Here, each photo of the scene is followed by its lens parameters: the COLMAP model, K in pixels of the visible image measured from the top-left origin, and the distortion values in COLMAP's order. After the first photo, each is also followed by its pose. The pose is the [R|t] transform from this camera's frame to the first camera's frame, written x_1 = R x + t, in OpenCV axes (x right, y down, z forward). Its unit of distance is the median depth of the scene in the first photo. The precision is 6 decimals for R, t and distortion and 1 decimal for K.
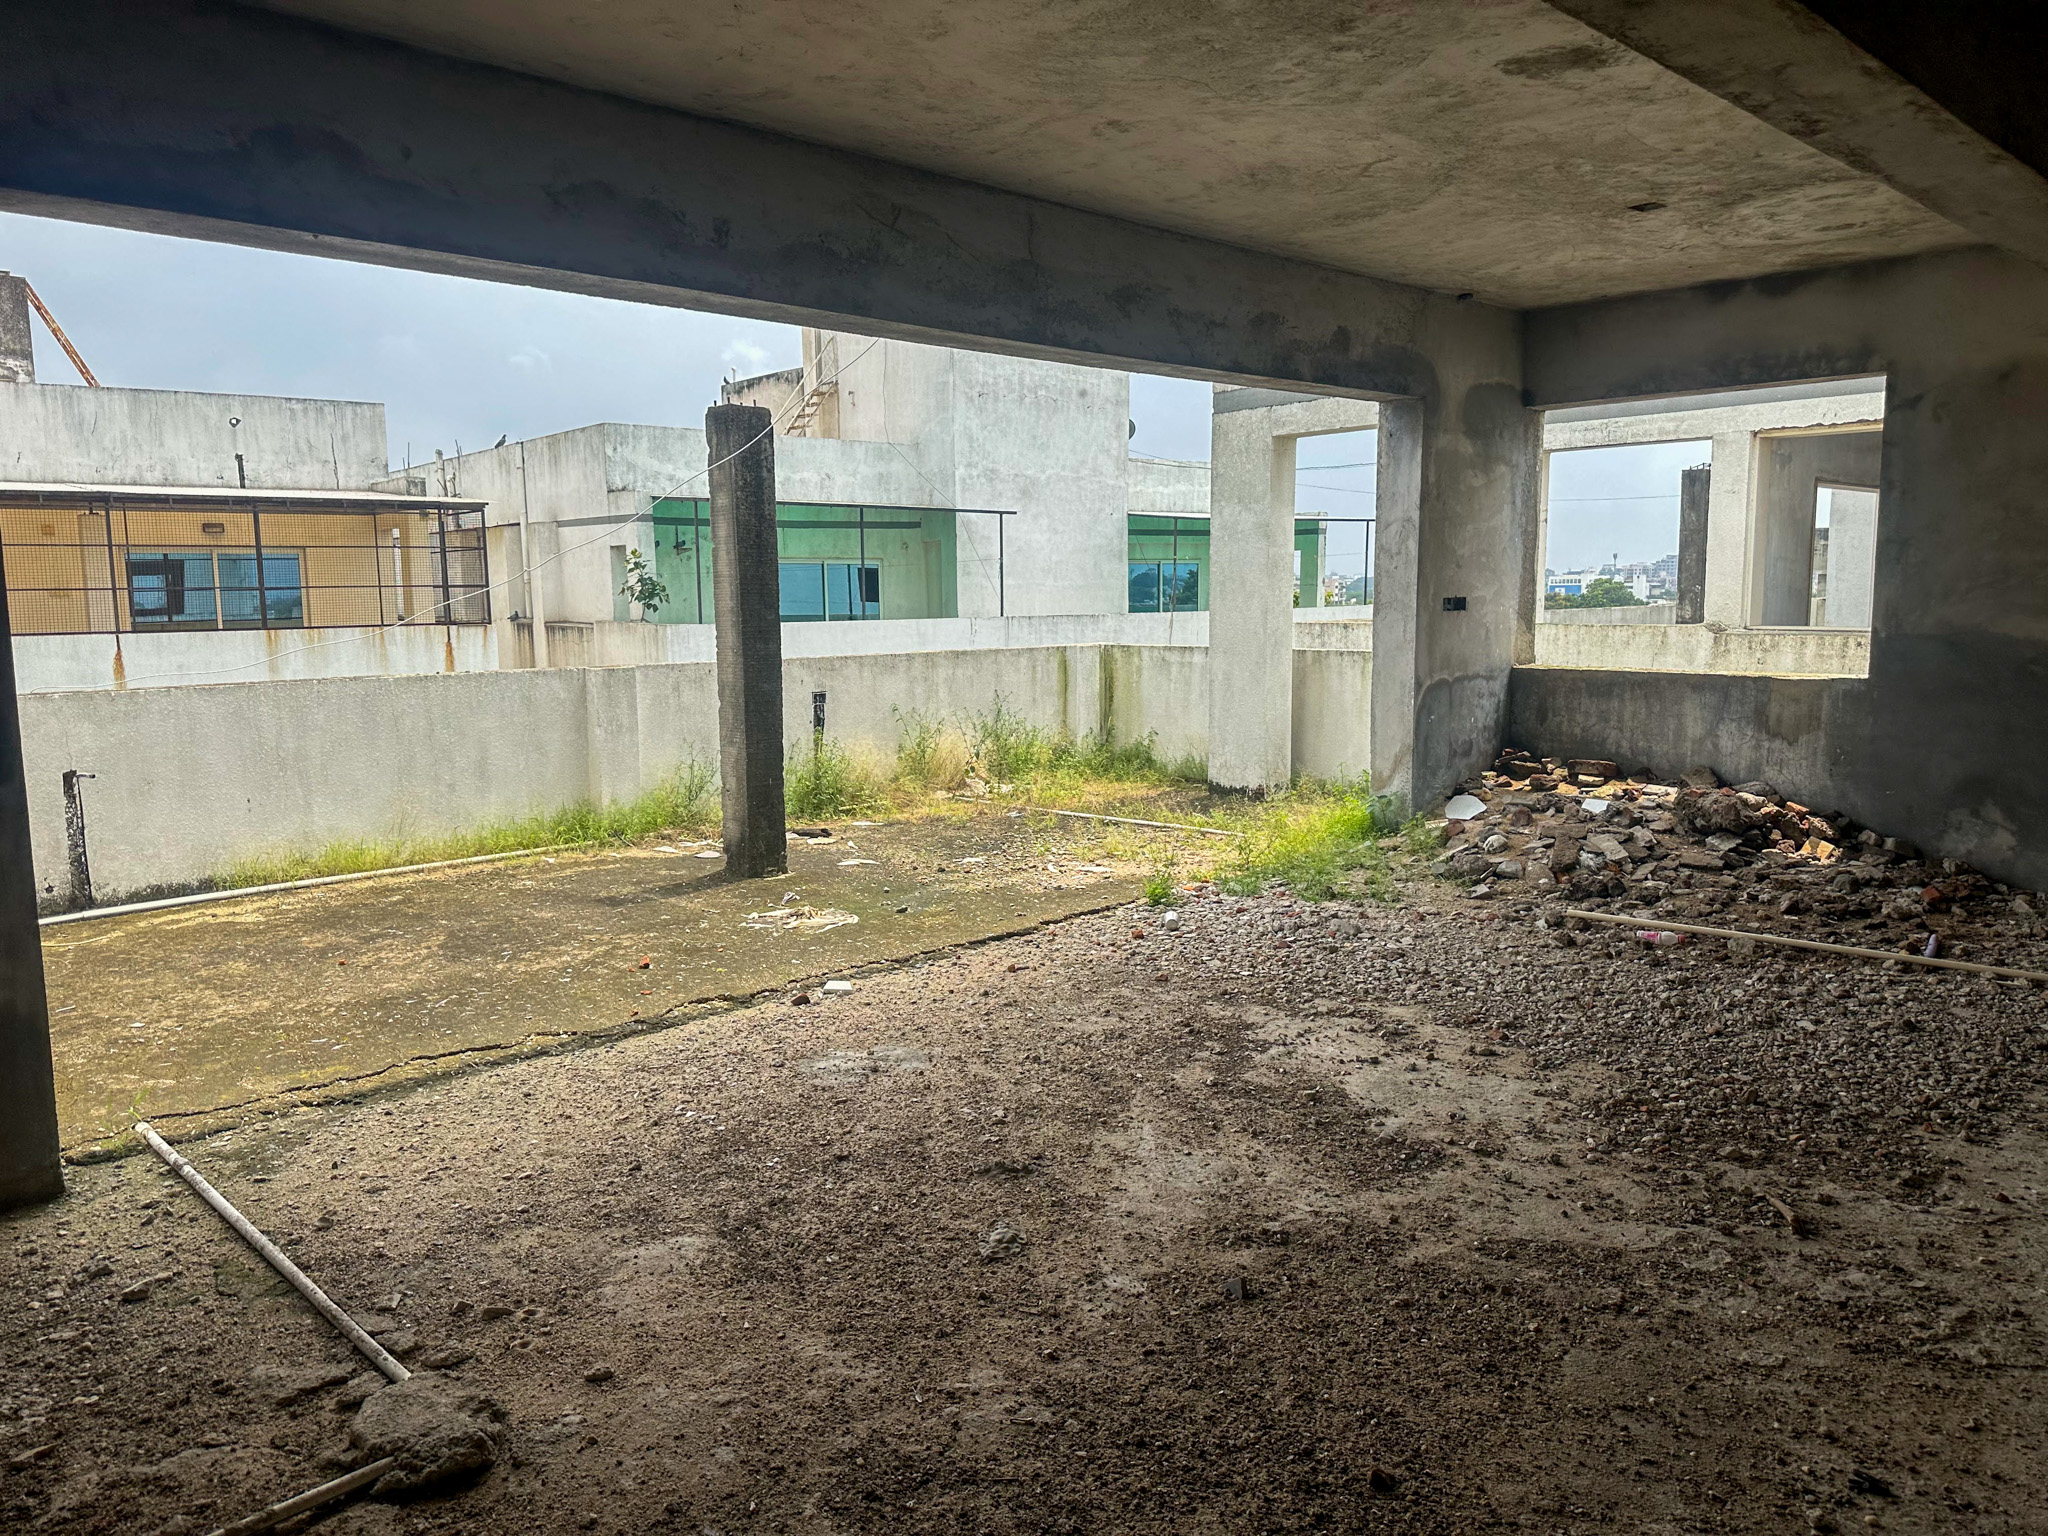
lens RADIAL K [[1438.1, 0, 1023.2], [0, 1438.1, 765.8], [0, 0, 1]] dist [0.054845, -0.069685]
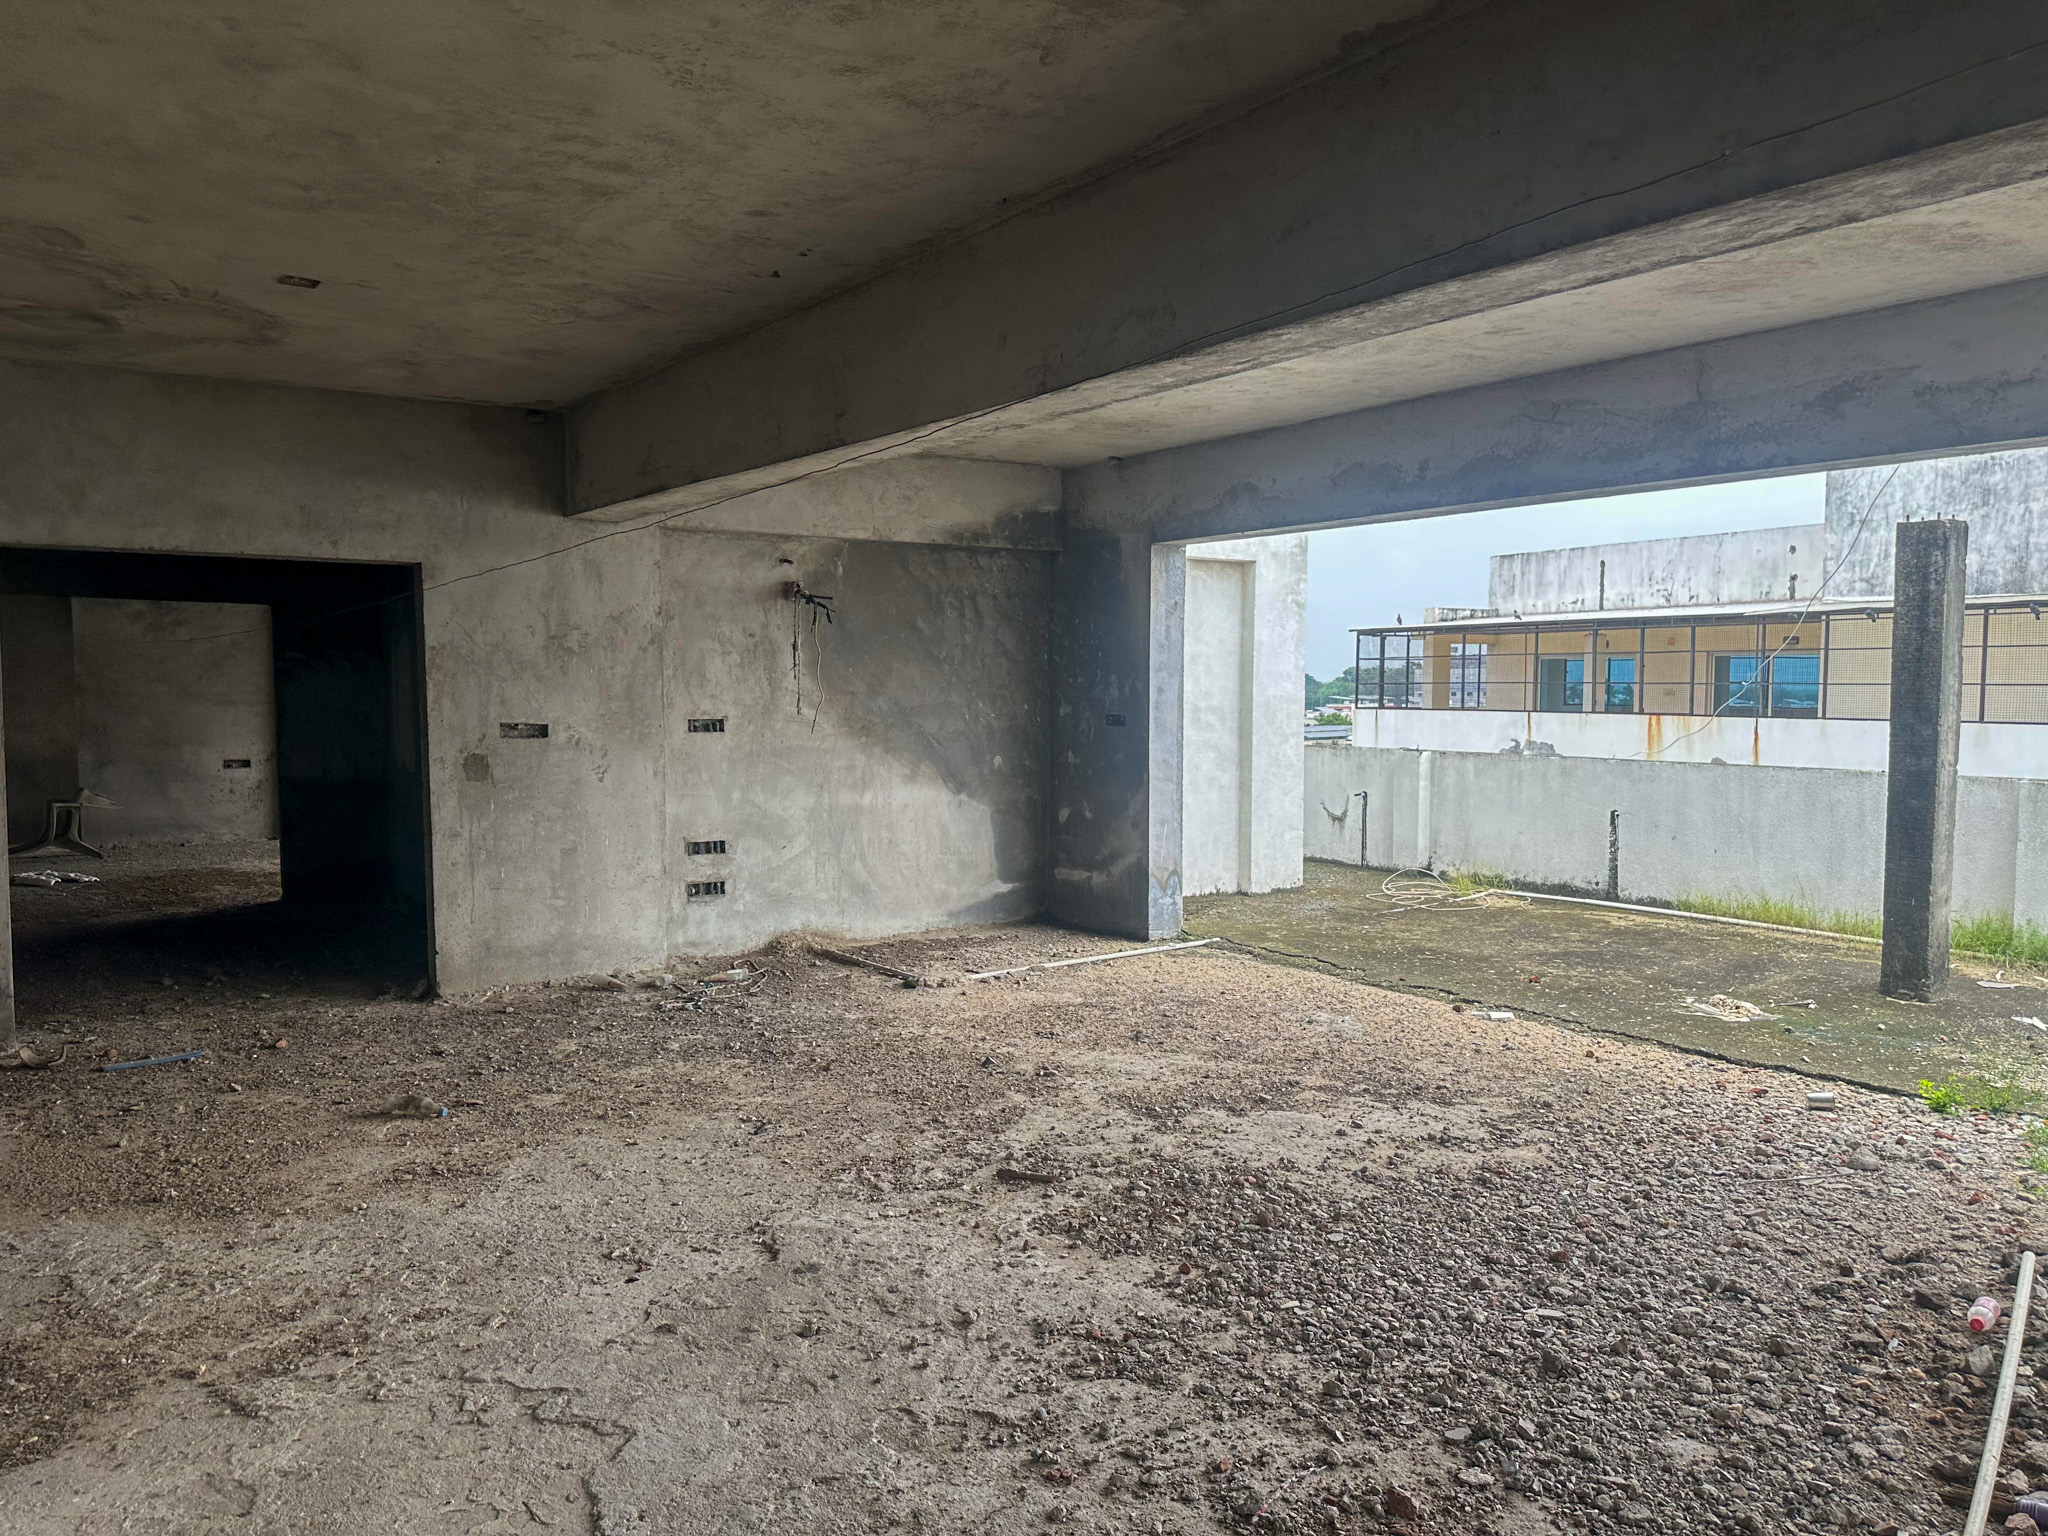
lens RADIAL K [[1438.1, 0, 1017.8], [0, 1438.1, 769.9], [0, 0, 1]] dist [0.054845, -0.069685]
pose [[-0.140442, 0.072417, -0.987437, 1.237473], [-0.123117, 0.988304, 0.089991, -0.129393], [0.982404, 0.134209, -0.129883, 0.748994]]
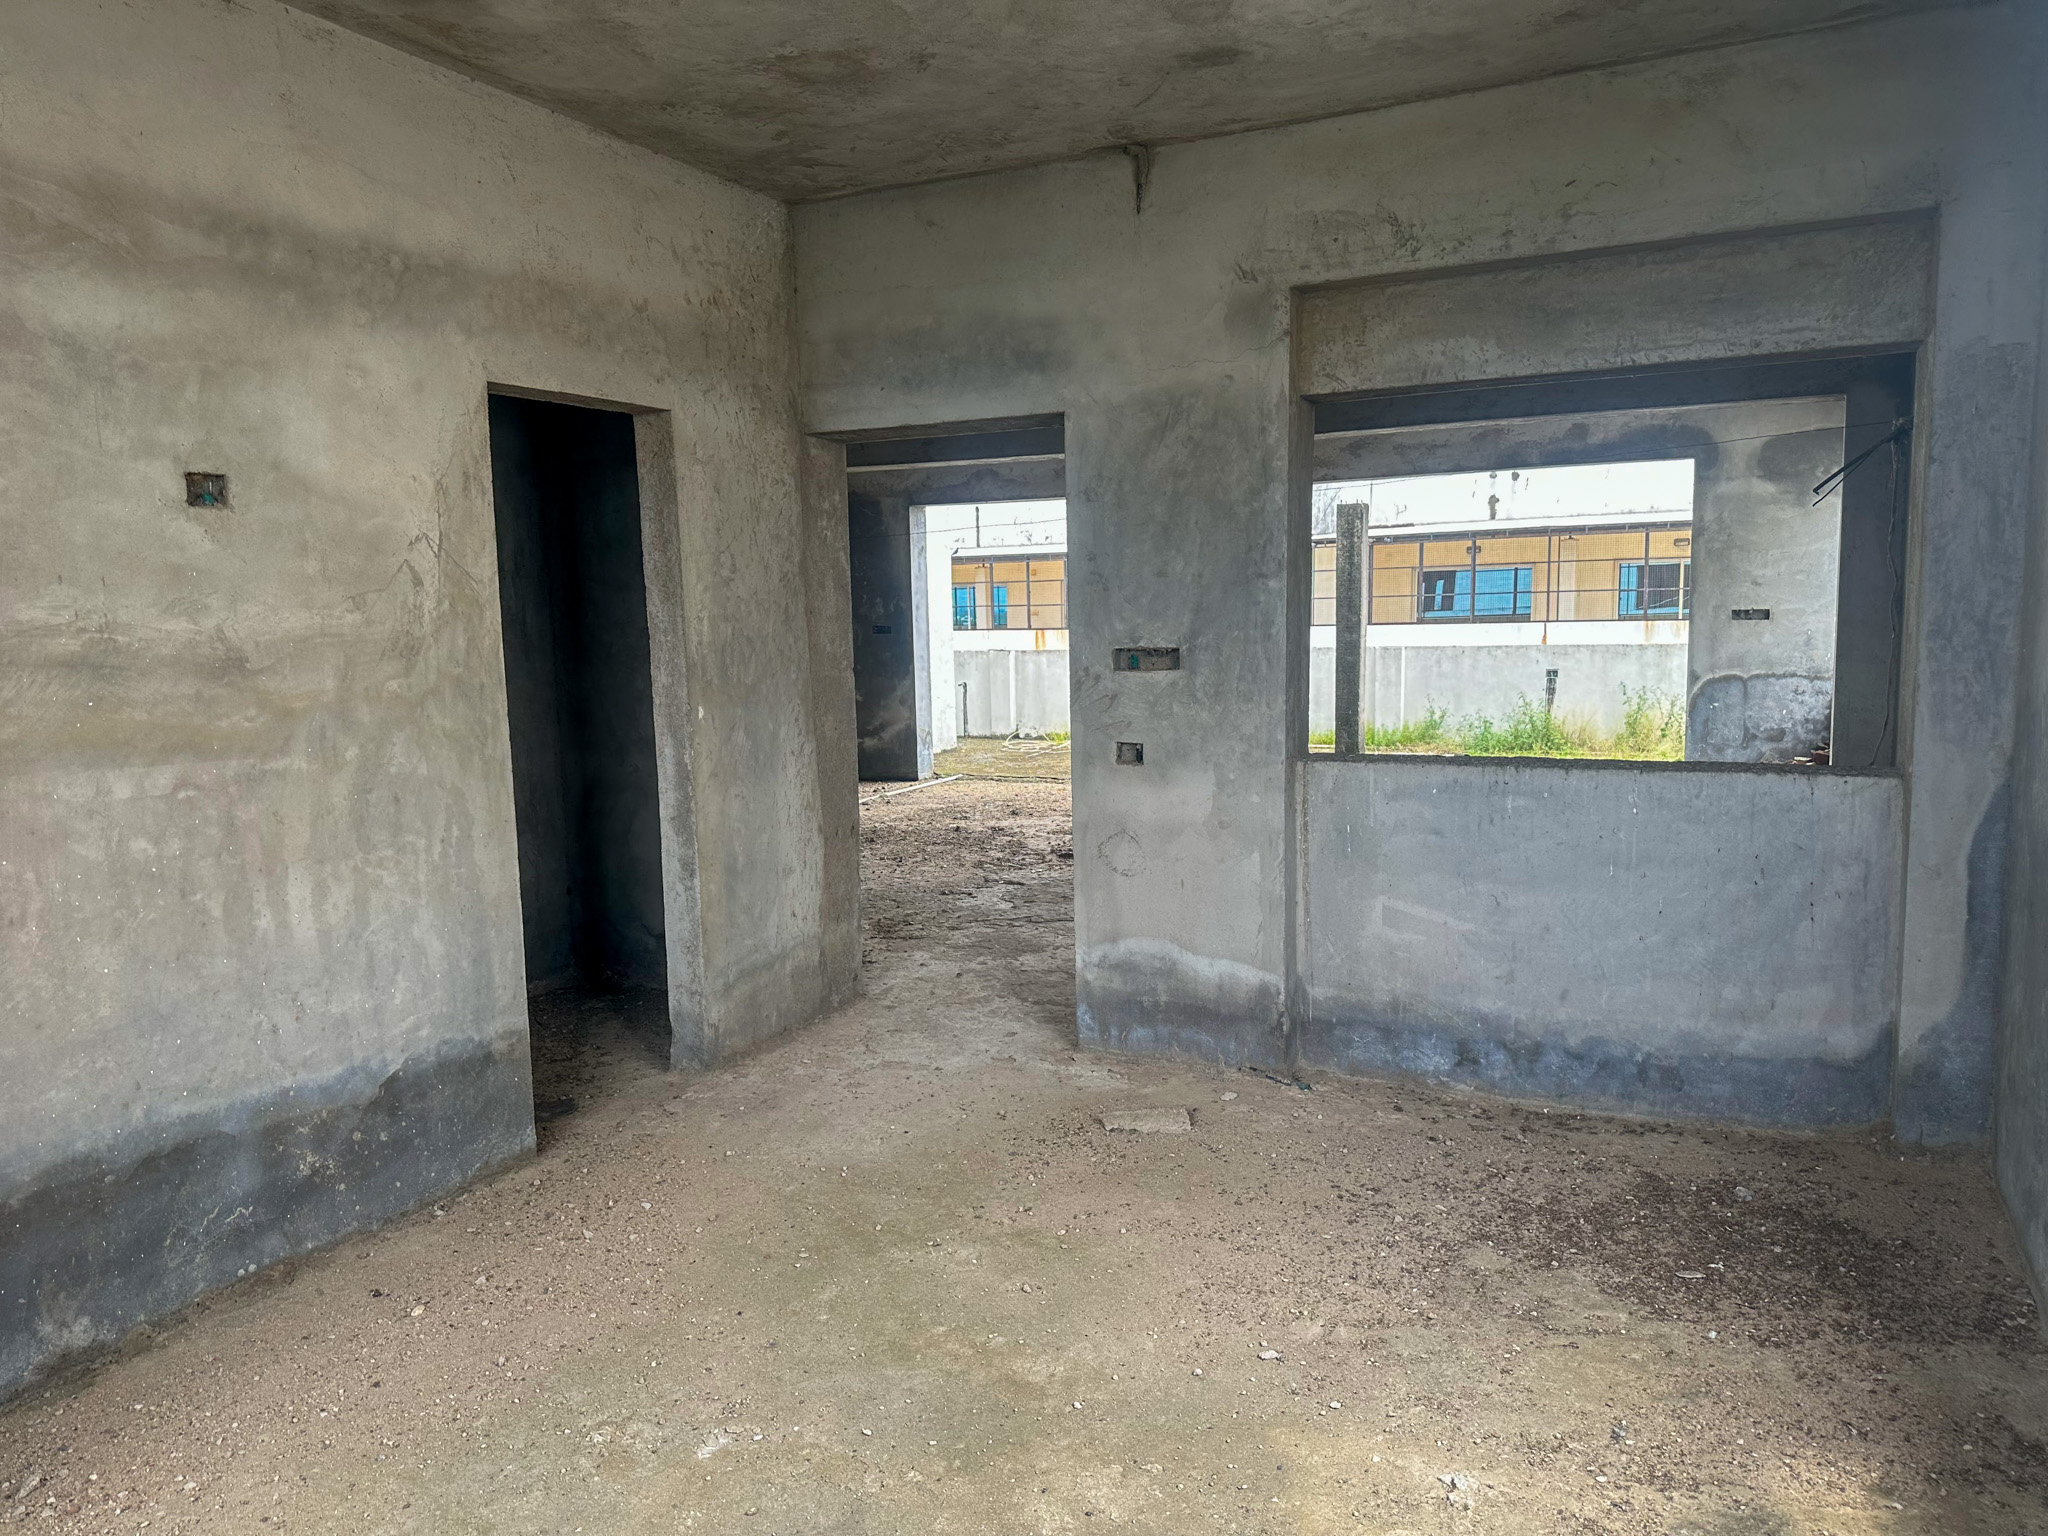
lens RADIAL K [[1438.1, 0, 1045.5], [0, 1438.1, 785.9], [0, 0, 1]] dist [0.054845, -0.069685]
pose [[0.362517, 0.119051, -0.924342, 1.934109], [-0.097868, 0.991187, 0.089278, -0.028216], [0.926824, 0.058099, 0.370974, -0.019485]]
